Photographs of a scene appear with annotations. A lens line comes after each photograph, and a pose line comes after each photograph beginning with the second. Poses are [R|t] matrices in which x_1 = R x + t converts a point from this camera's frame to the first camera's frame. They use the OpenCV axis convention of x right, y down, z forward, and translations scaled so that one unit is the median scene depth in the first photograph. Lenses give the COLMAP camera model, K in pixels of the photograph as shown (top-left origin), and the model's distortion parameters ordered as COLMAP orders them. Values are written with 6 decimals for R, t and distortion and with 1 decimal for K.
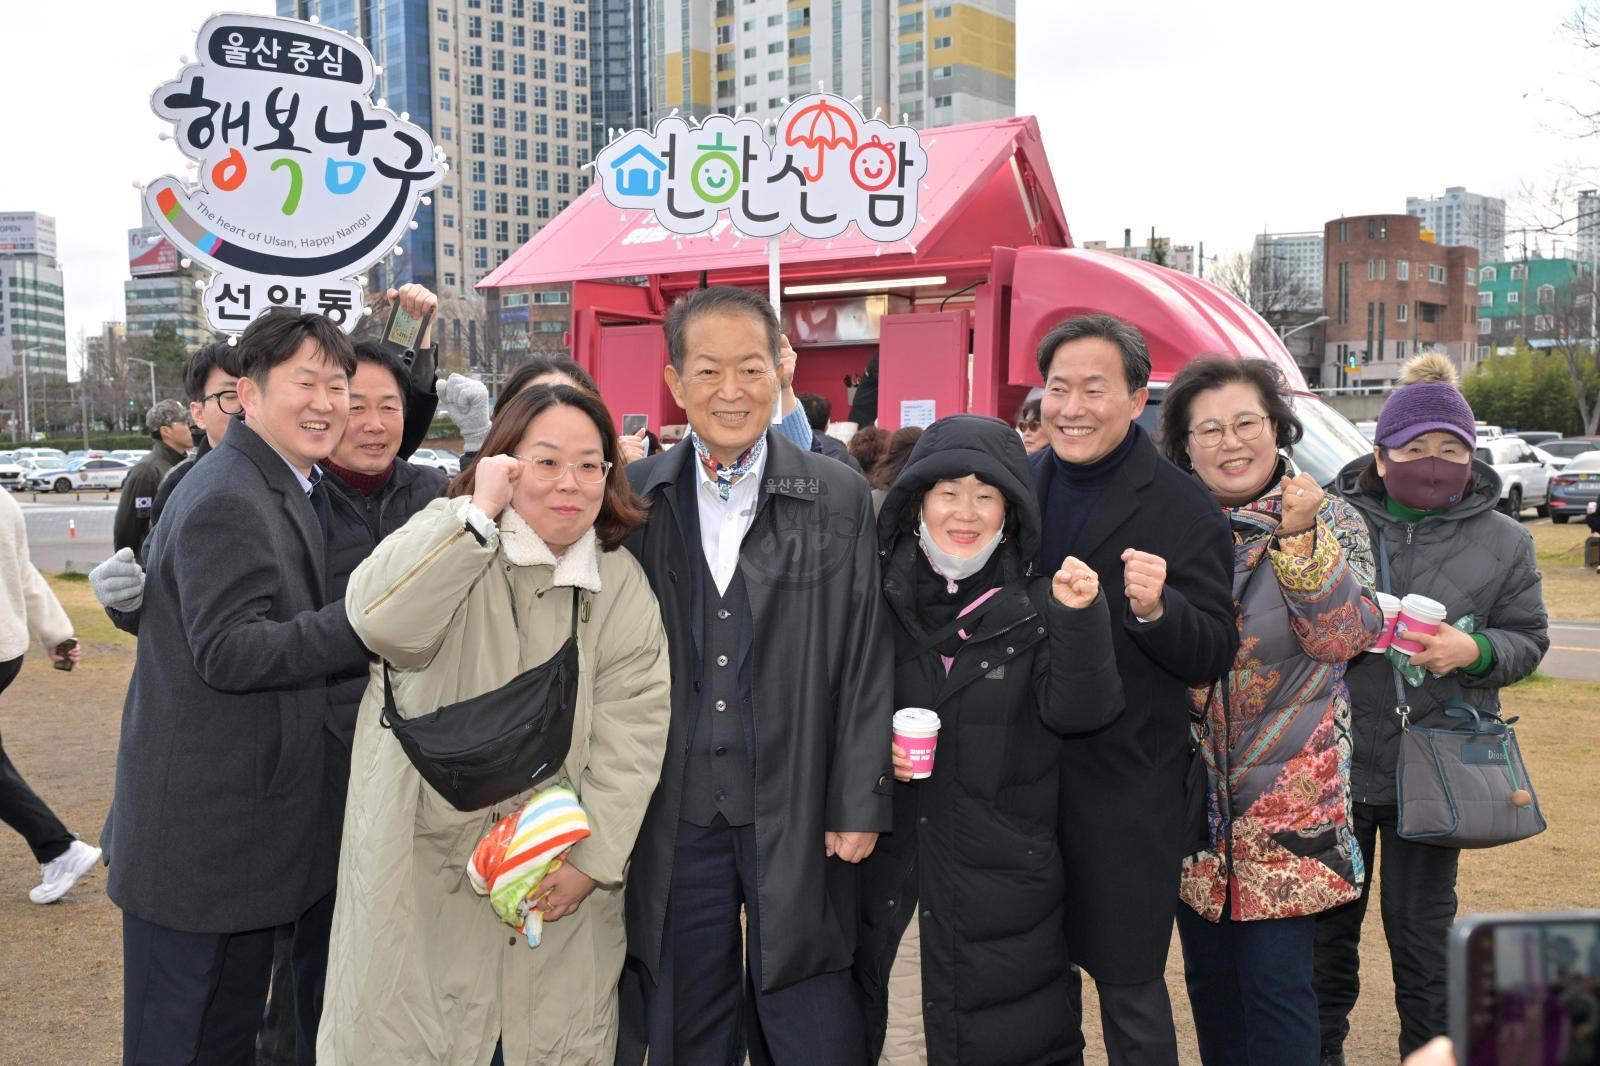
lens RADIAL K [[1574.8, 0, 802.2], [0, 1574.8, 535.7], [0, 0, 1]] dist [0.025550, 0.000000]
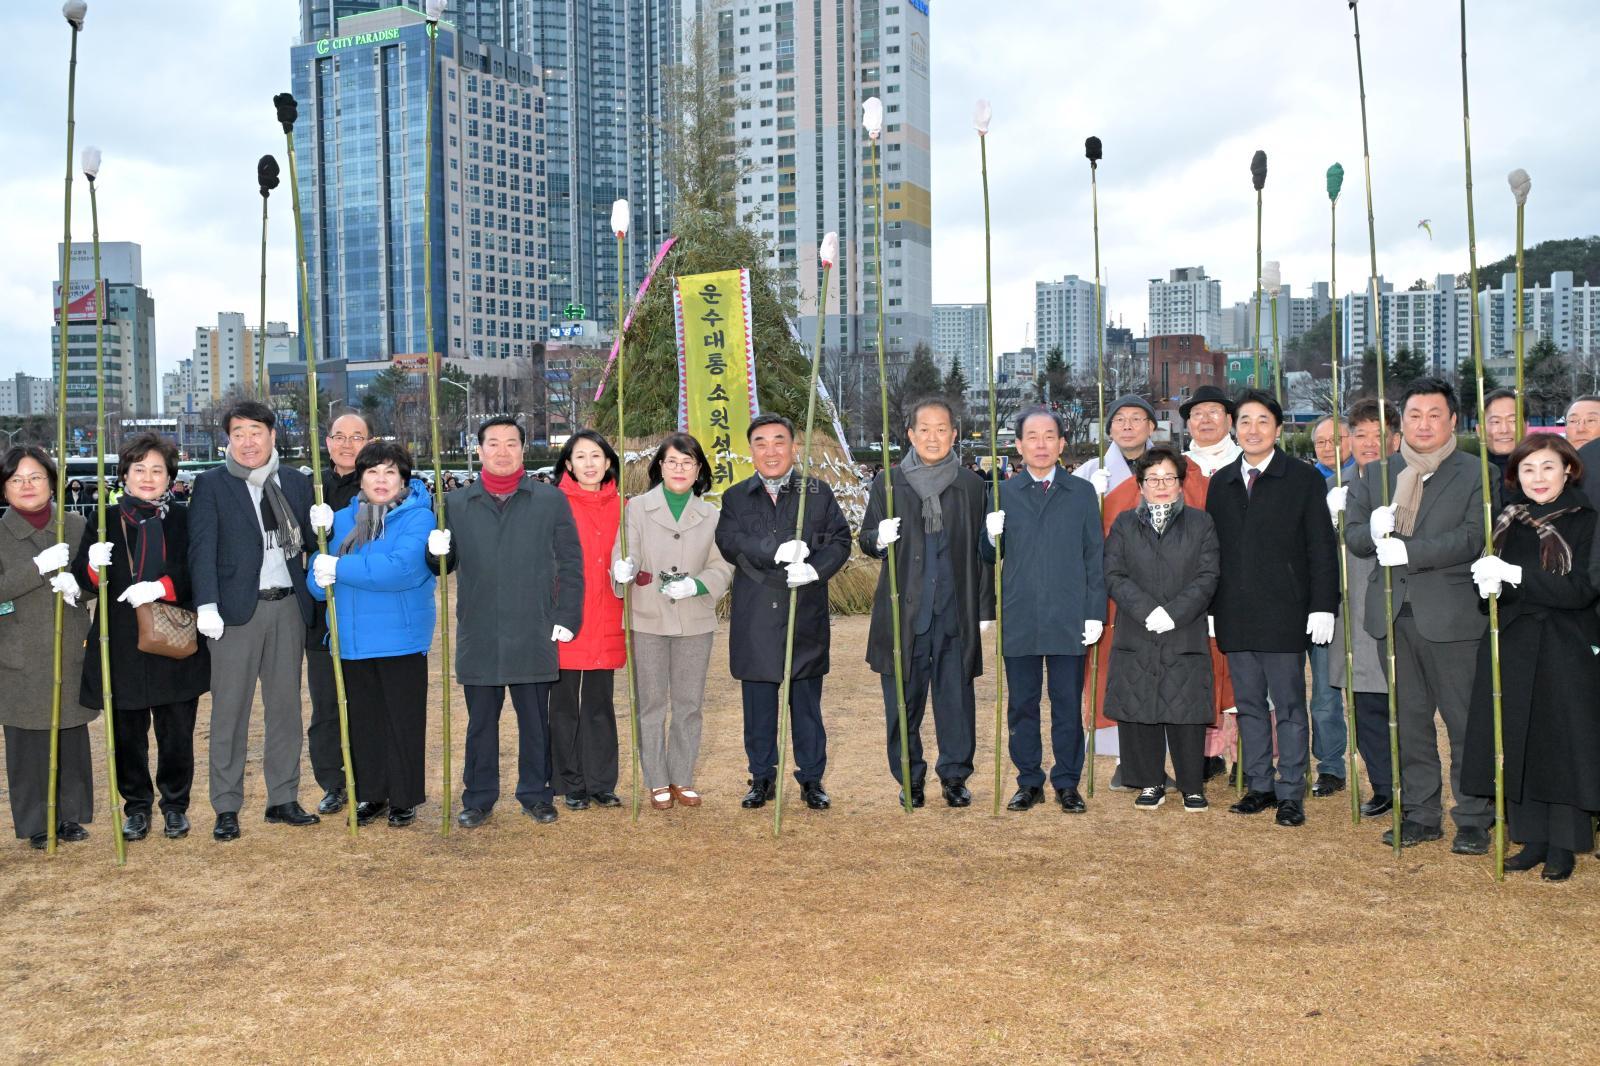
lens RADIAL K [[1574.8, 0, 796.4], [0, 1574.8, 527.6], [0, 0, 1]] dist [0.025550, 0.000000]
pose [[0.959258, -0.006912, 0.282448, -0.247599], [0.014276, 0.999609, -0.024022, 0.017640], [-0.282172, 0.027075, 0.958982, -0.237910]]
